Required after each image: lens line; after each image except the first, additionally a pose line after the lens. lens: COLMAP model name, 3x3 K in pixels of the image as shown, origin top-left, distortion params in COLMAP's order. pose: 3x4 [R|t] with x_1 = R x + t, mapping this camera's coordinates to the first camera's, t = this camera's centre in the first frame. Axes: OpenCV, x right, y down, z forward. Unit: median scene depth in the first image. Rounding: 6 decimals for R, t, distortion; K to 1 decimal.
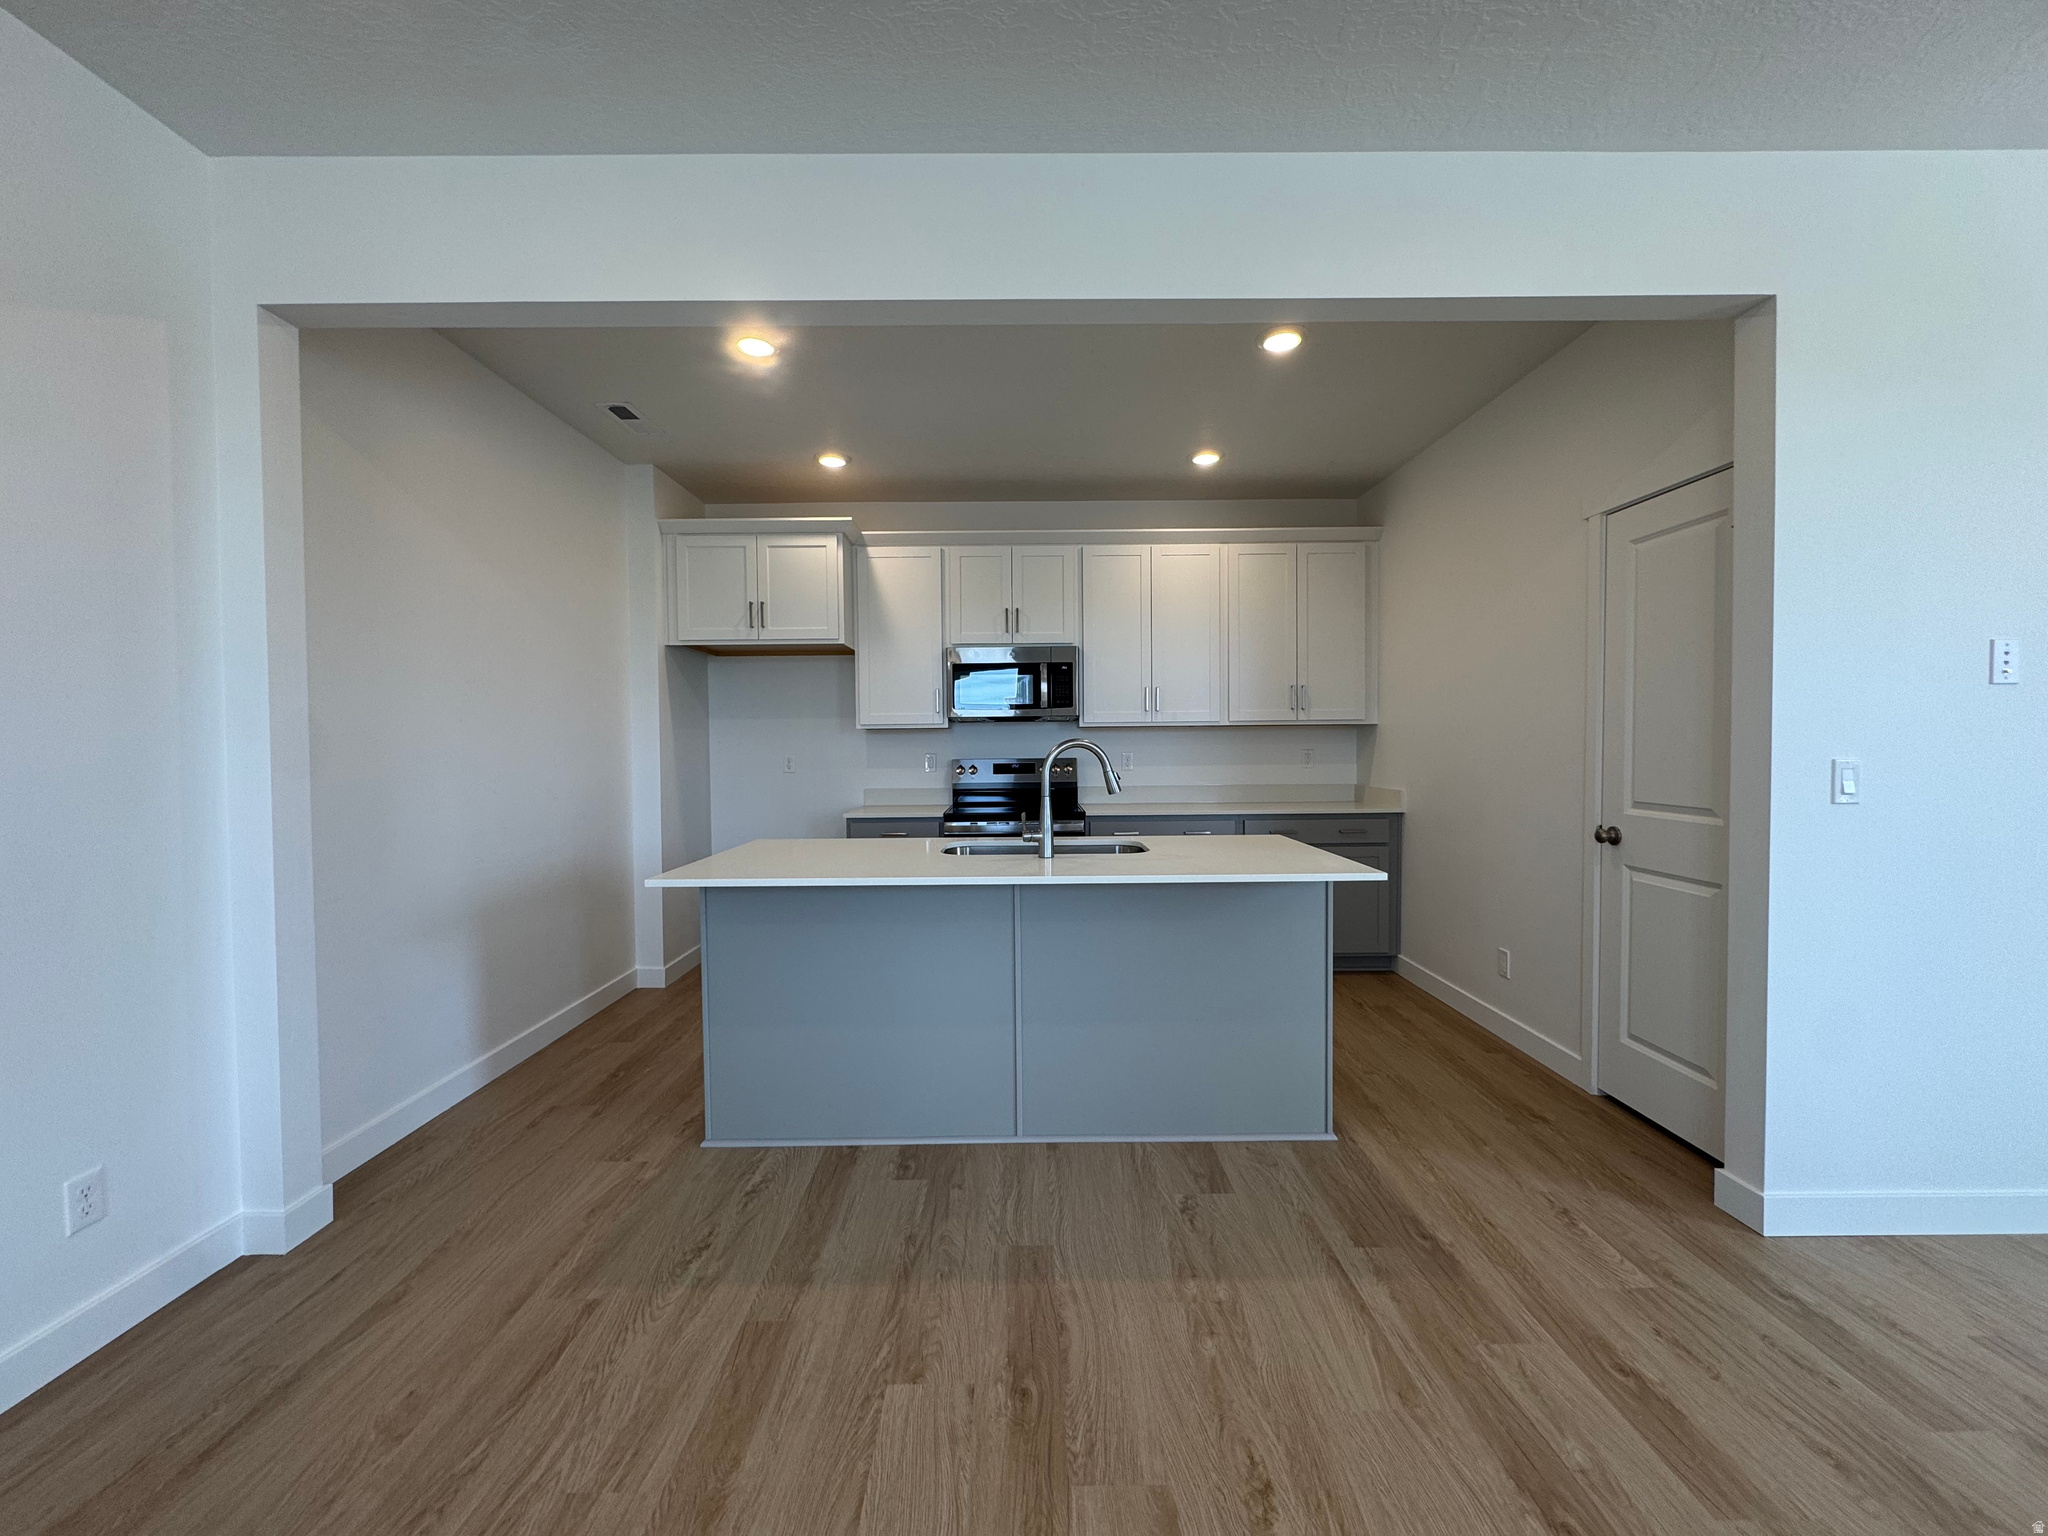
lens RADIAL K [[816.1, 0, 1023.6], [0, 816.1, 765.7], [0, 0, 1]] dist [-0.000208, 0.000023]
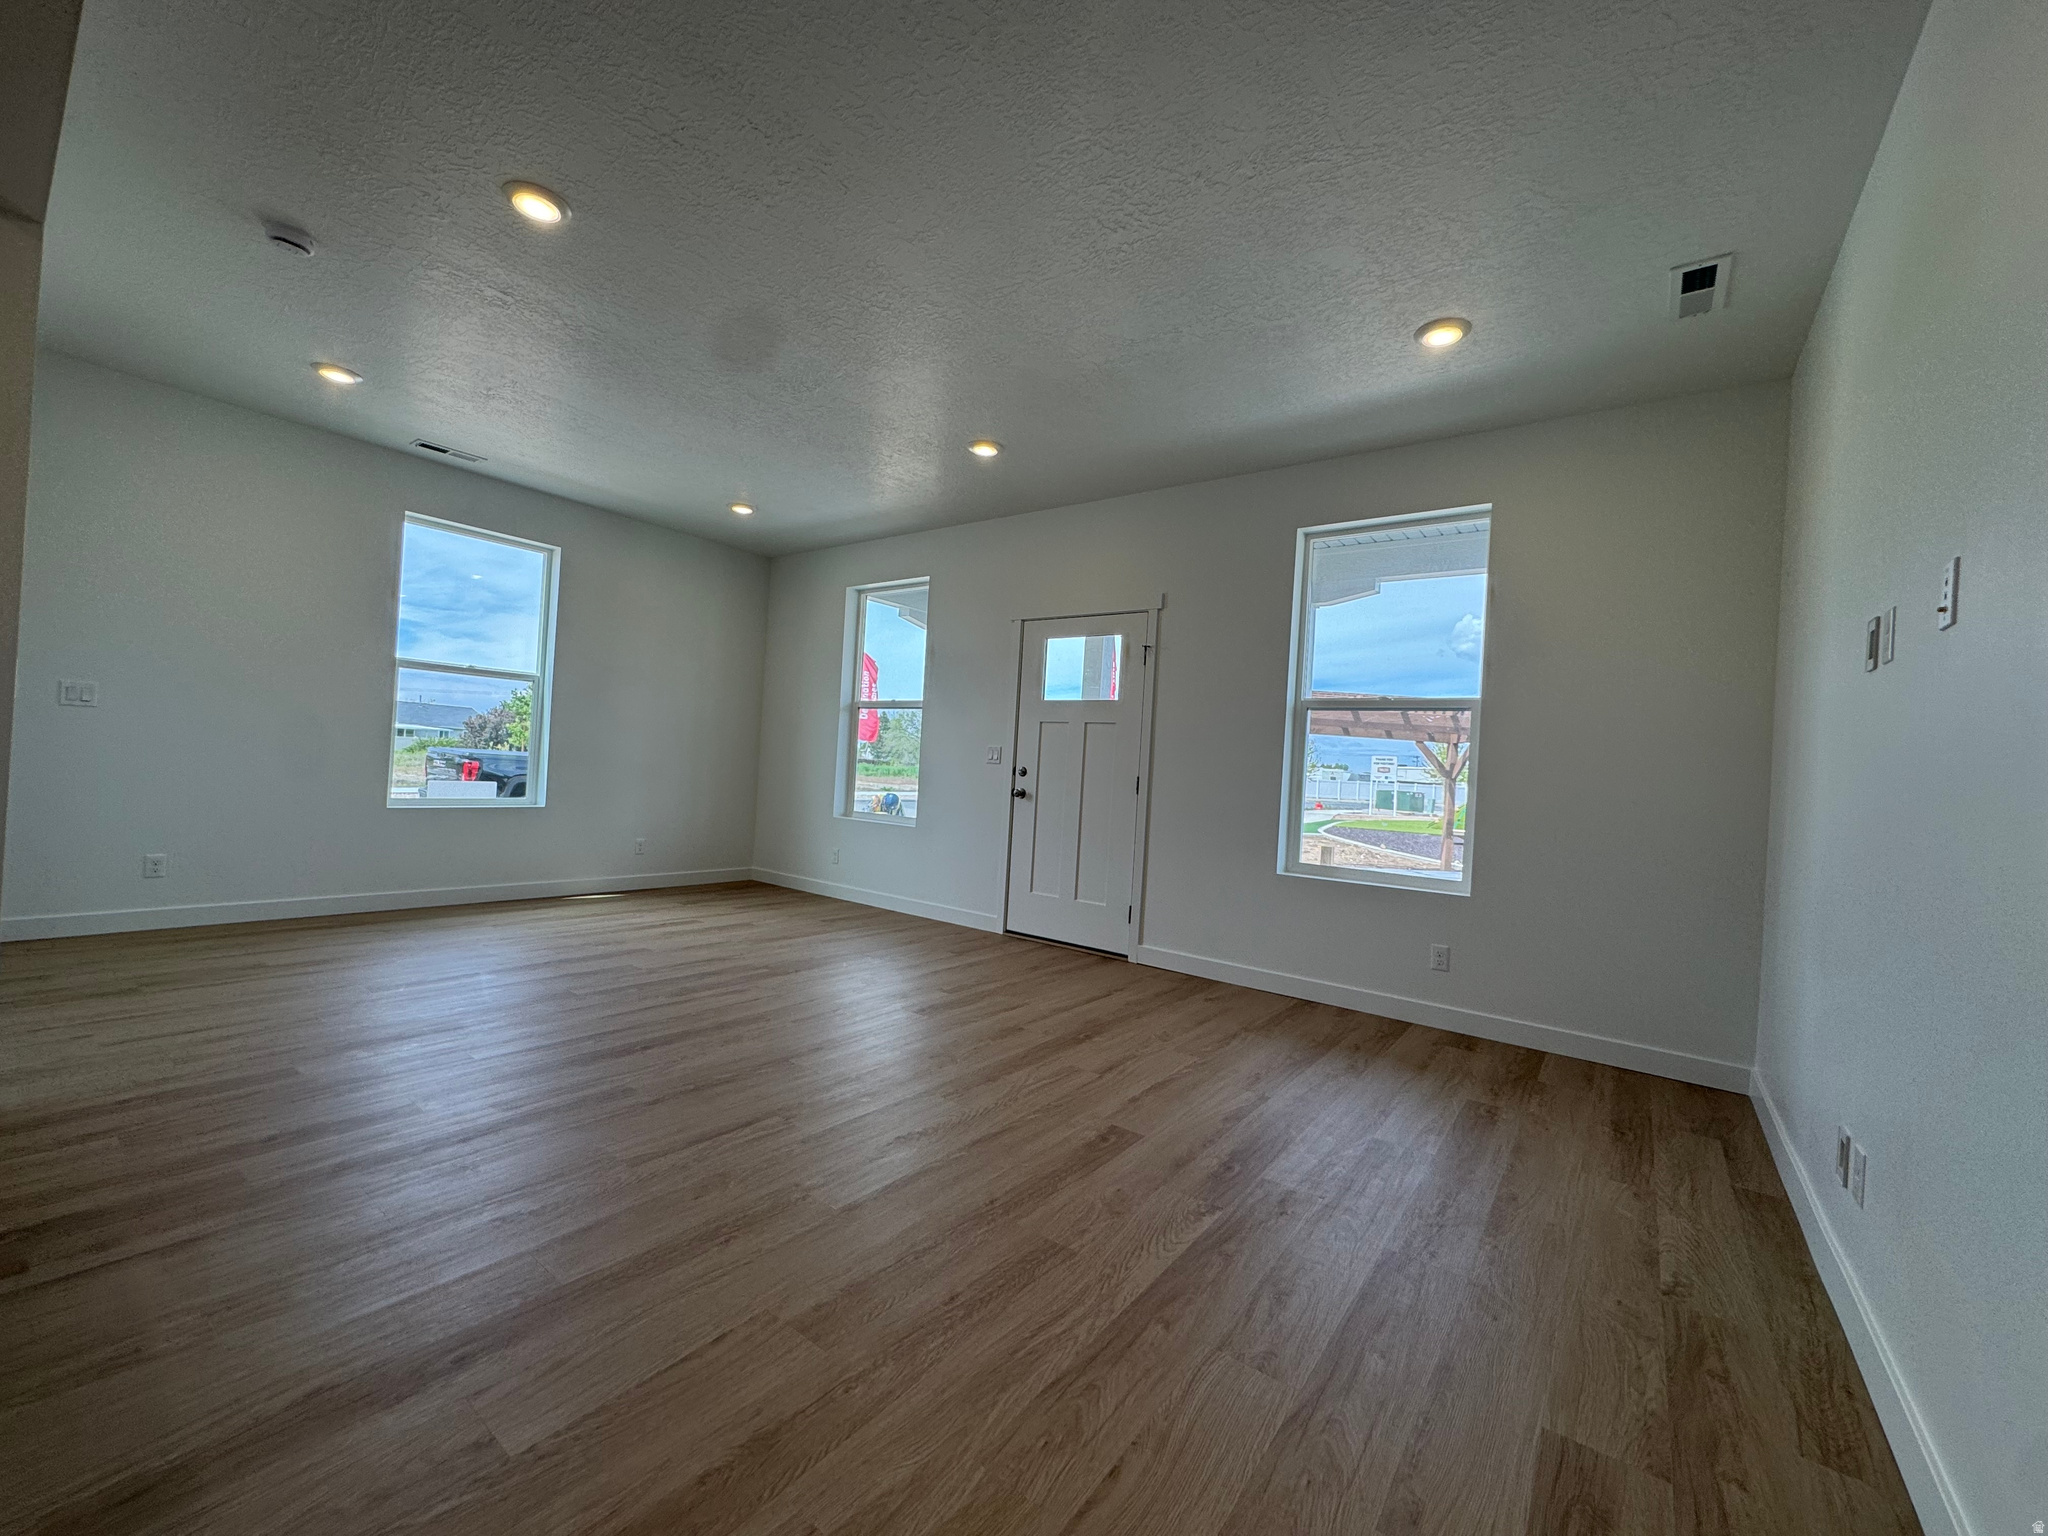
lens RADIAL K [[816.1, 0, 1013.9], [0, 816.1, 761.7], [0, 0, 1]] dist [-0.000208, 0.000023]
pose [[-0.787828, -0.030934, 0.615118, -1.059625], [-0.038352, 0.999264, 0.001133, 0.108502], [-0.614700, -0.022698, -0.788434, 1.435902]]
